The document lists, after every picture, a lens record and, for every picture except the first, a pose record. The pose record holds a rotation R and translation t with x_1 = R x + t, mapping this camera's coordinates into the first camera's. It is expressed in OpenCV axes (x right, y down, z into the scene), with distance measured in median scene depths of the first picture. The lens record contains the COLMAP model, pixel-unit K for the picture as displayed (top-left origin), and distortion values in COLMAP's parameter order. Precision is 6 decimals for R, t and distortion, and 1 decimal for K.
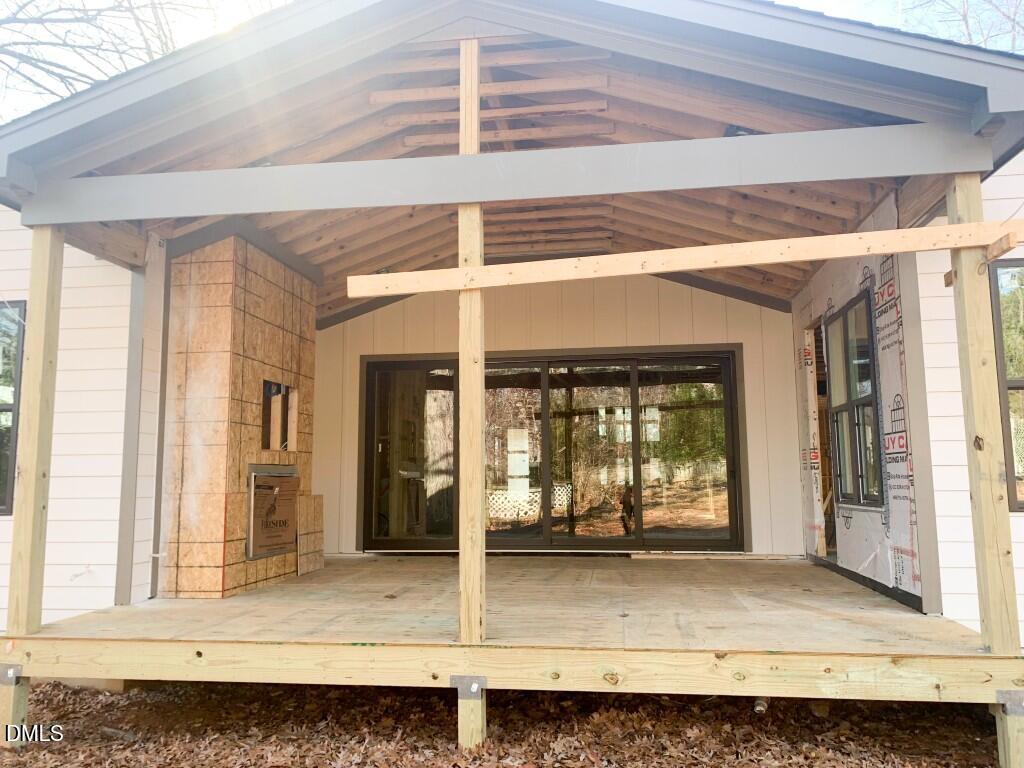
lens RADIAL K [[805.7, 0, 512.0], [0, 805.7, 384.0], [0, 0, 1]] dist [0.057300, -0.049164]
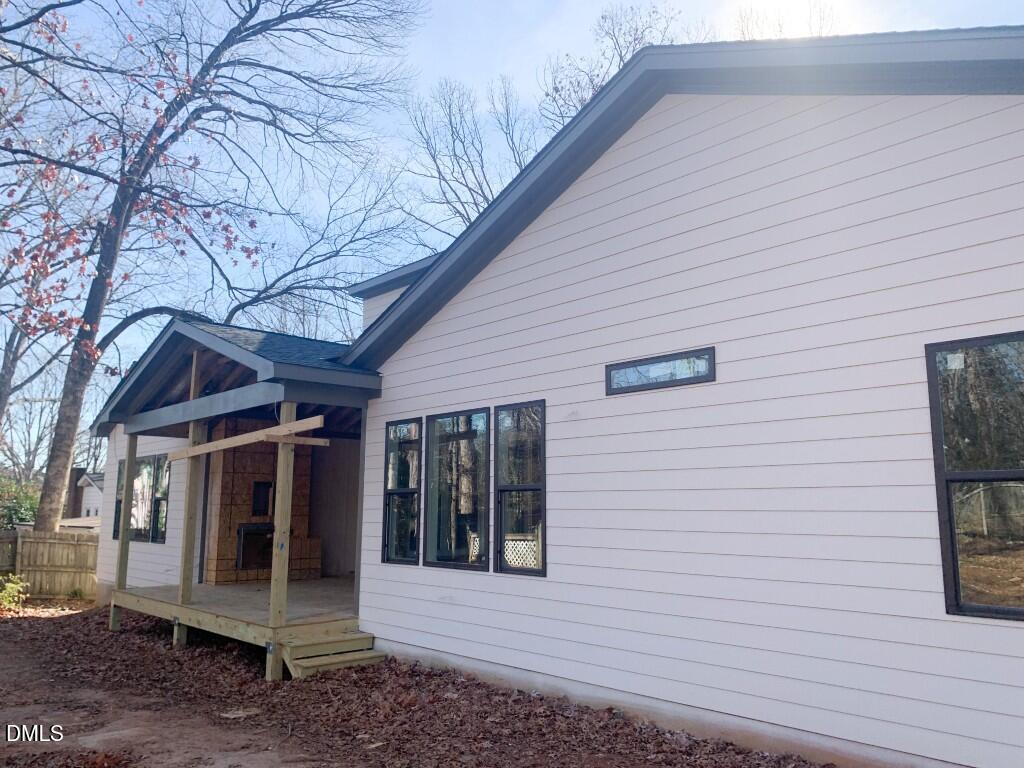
lens RADIAL K [[805.7, 0, 512.0], [0, 805.7, 384.0], [0, 0, 1]] dist [0.057300, -0.049164]
pose [[0.761484, -0.092612, -0.641534, 1.641271], [0.073019, 0.995697, -0.057068, -0.089882], [0.644058, -0.003388, 0.764969, -0.154483]]
